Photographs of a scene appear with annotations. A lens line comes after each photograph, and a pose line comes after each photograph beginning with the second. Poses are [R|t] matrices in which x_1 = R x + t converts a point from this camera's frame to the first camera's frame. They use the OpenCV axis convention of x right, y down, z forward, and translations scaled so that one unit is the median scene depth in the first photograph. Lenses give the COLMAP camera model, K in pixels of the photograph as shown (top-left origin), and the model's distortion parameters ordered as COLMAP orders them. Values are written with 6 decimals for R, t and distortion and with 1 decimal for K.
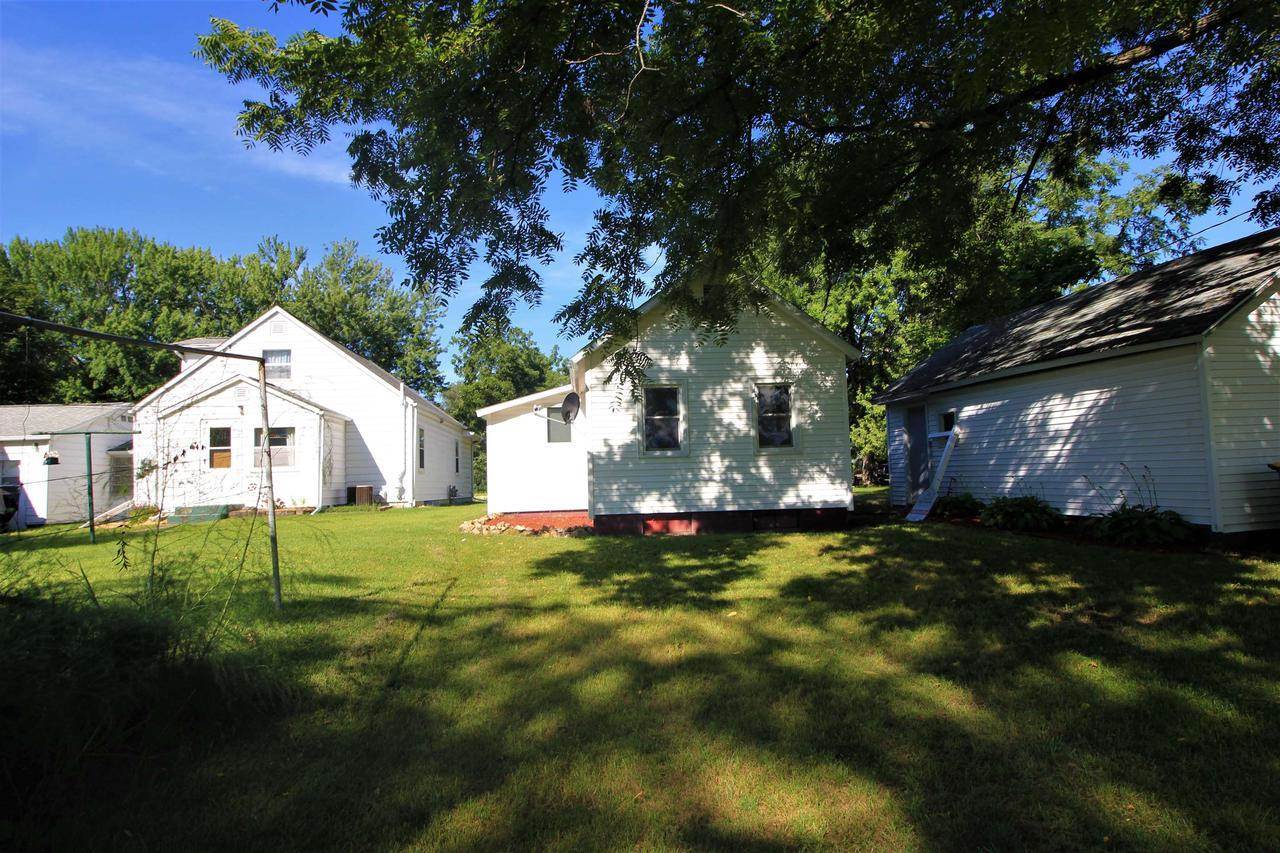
lens RADIAL K [[717.8, 0, 641.8], [0, 717.8, 422.6], [0, 0, 1]] dist [-0.007892, -0.000724]
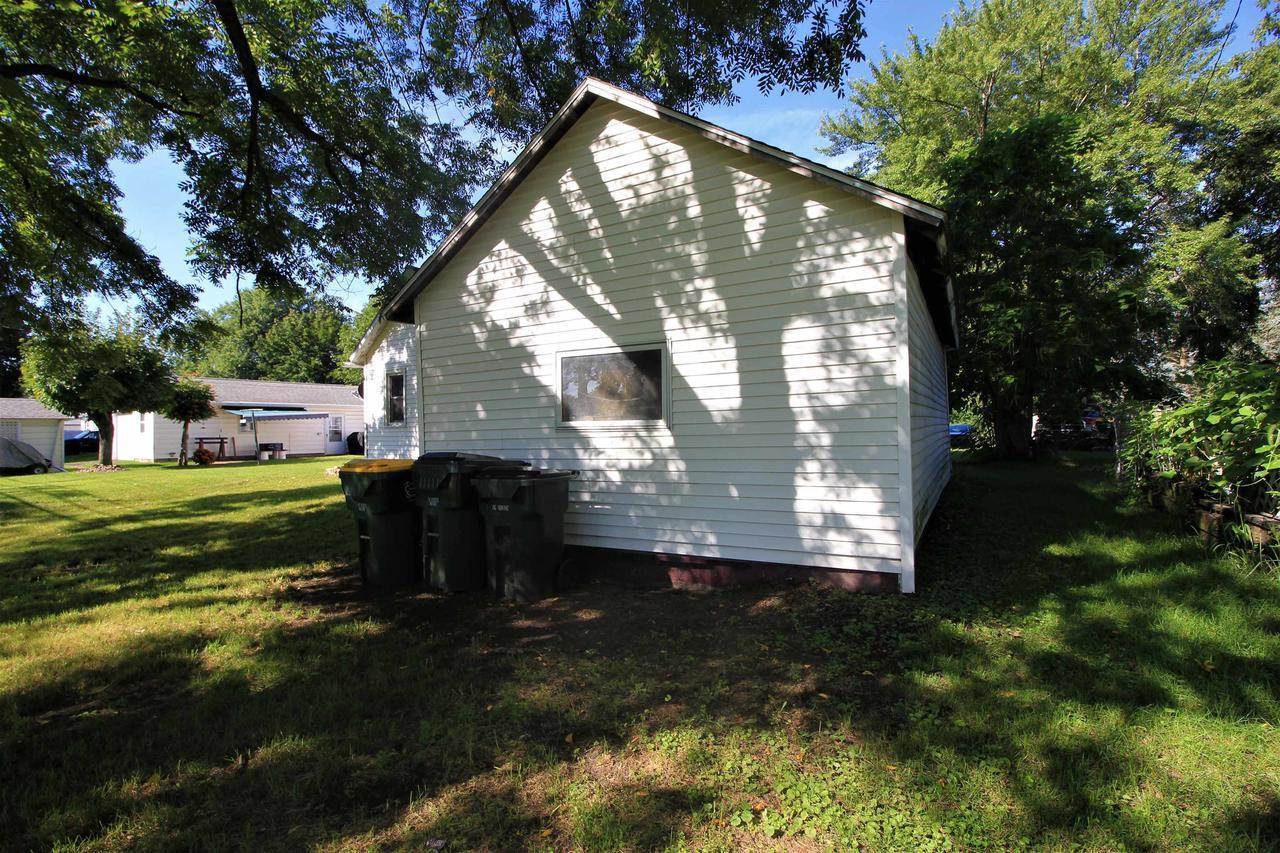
lens RADIAL K [[597.3, 0, 639.7], [0, 597.3, 433.2], [0, 0, 1]] dist [-0.022052, -0.002275]
pose [[0.752865, 0.027350, -0.657606, 1.453172], [0.036062, 0.995921, 0.082706, -0.022306], [0.657186, -0.085981, 0.748808, 0.600484]]
